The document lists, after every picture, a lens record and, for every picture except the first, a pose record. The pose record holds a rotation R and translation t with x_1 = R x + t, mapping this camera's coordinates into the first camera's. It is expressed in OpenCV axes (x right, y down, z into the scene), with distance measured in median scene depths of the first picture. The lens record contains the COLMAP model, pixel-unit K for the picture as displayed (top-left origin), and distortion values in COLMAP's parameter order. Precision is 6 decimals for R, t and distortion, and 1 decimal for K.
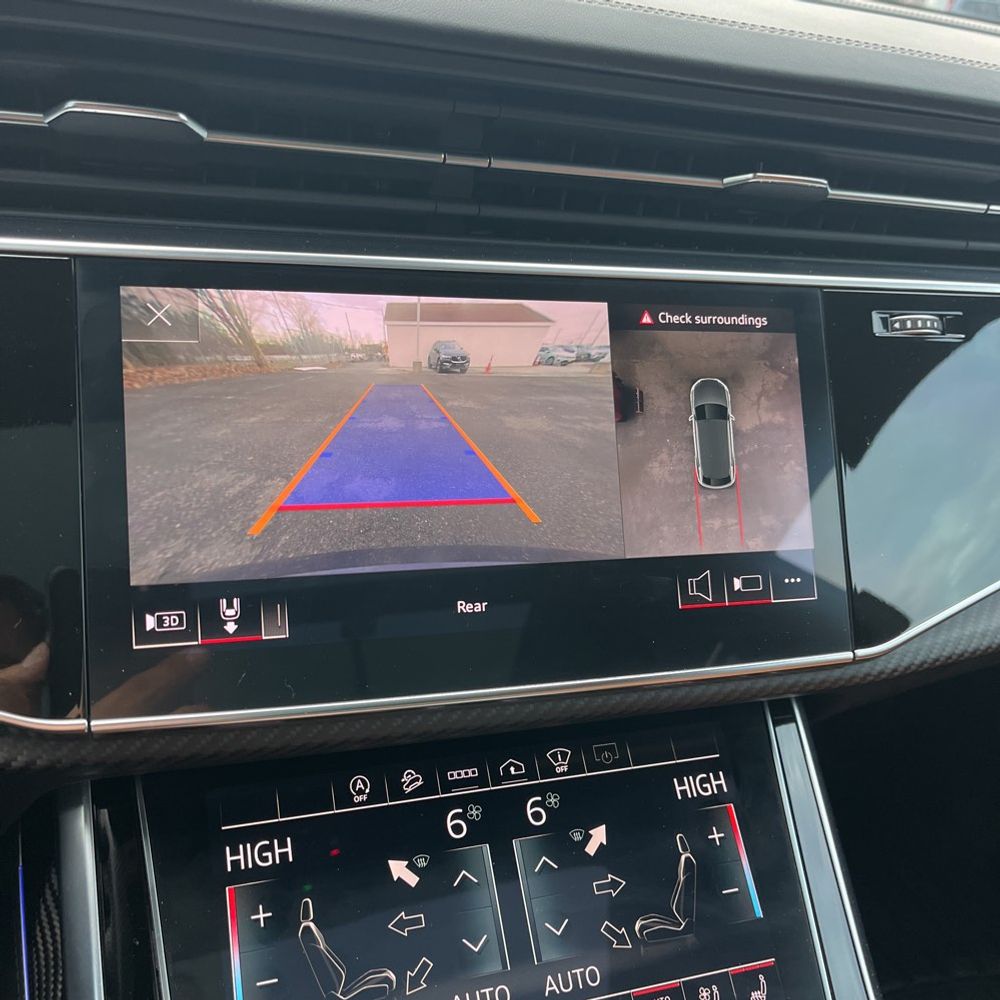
lens RADIAL K [[1011.3, 0, 494.6], [0, 1011.3, 491.2], [0, 0, 1]] dist [0.026757, 0.000000]
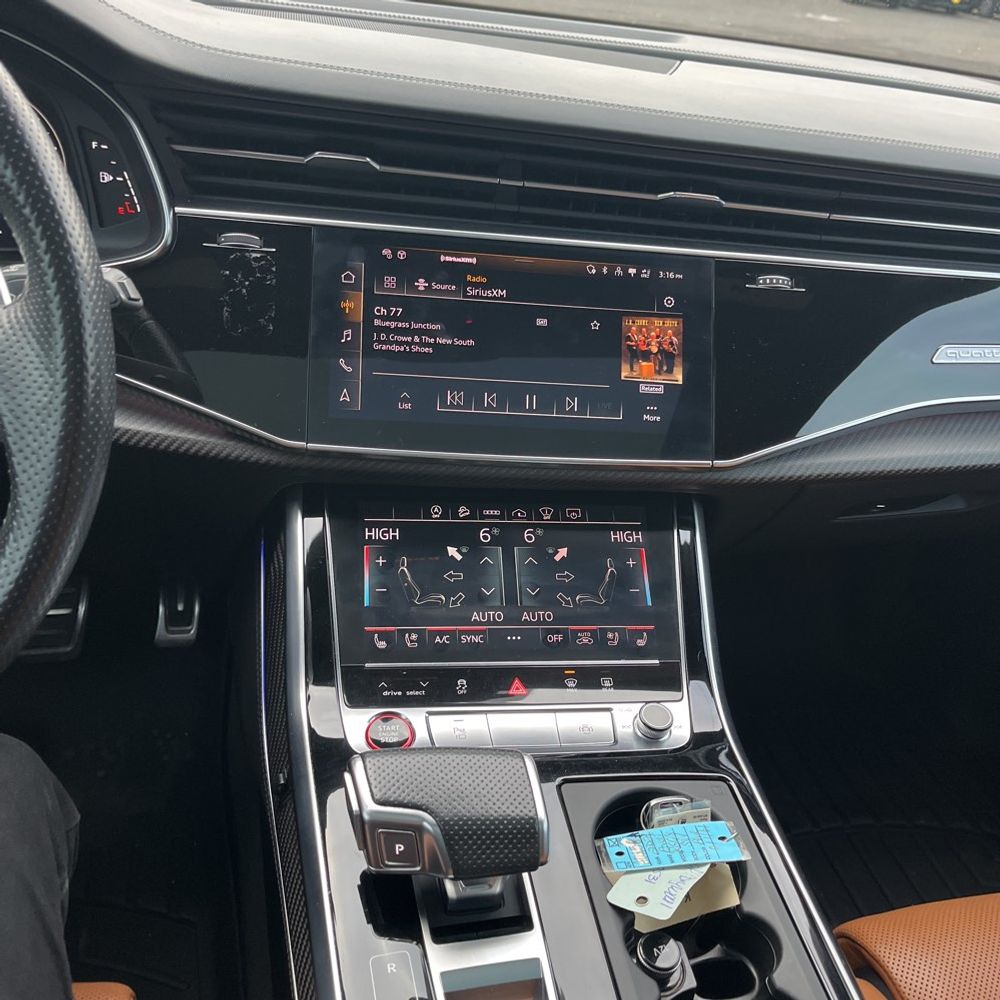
lens RADIAL K [[1011.3, 0, 507.1], [0, 1011.3, 507.1], [0, 0, 1]] dist [0.026757, 0.000000]
pose [[0.985383, 0.067765, -0.156297, 0.292170], [-0.067470, 0.997695, 0.007198, 0.259353], [0.156425, 0.003453, 0.987684, -0.846386]]
